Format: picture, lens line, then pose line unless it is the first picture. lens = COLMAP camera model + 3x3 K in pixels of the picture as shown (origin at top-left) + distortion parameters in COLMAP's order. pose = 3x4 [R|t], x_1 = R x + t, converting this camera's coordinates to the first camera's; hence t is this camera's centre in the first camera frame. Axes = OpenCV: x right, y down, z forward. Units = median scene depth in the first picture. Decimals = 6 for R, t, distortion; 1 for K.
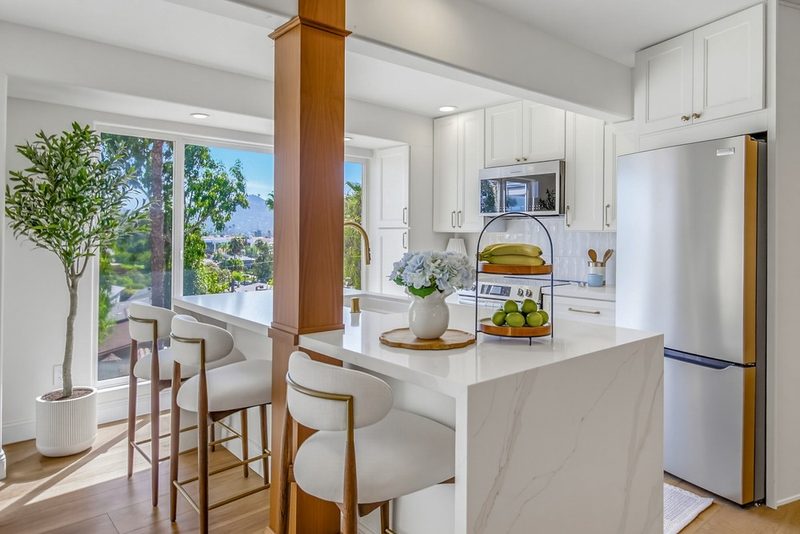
lens RADIAL K [[518.5, 0, 408.1], [0, 518.5, 237.7], [0, 0, 1]] dist [0.010676, 0.002420]
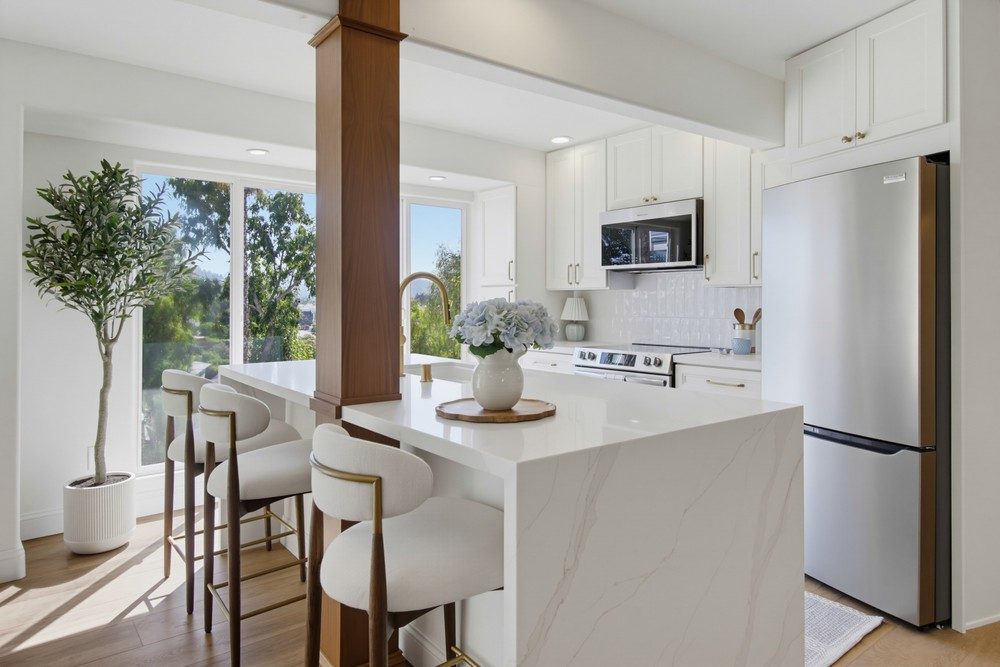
lens RADIAL K [[616.7, 0, 505.6], [0, 616.7, 302.9], [0, 0, 1]] dist [0.010155, 0.000273]
pose [[0.998432, -0.008583, -0.055308, 0.069908], [0.008462, 0.999961, -0.002416, 0.020511], [0.055327, 0.001944, 0.998466, 0.030798]]
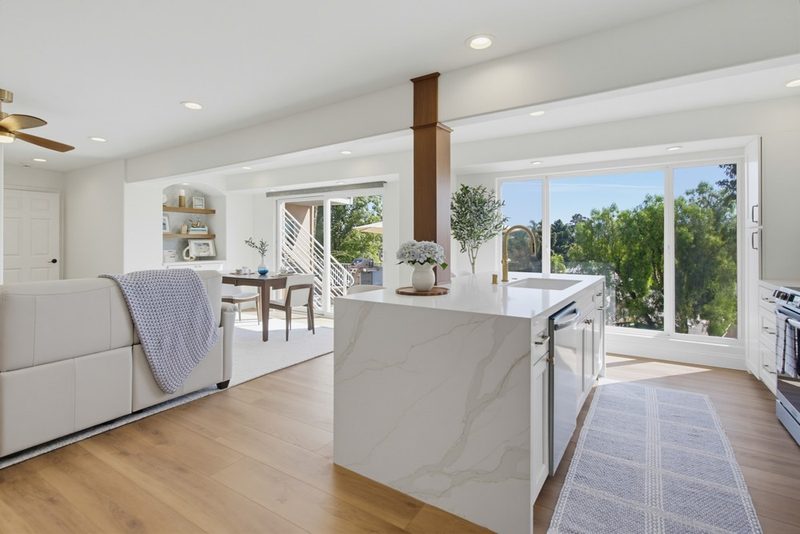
lens RADIAL K [[395.2, 0, 397.3], [0, 395.2, 239.8], [0, 0, 1]] dist [-0.001130, -0.000124]
pose [[0.272489, -0.010364, -0.962103, 0.869889], [-0.001738, 0.999935, -0.011264, 0.022693], [0.962157, 0.004742, 0.272454, 0.365305]]
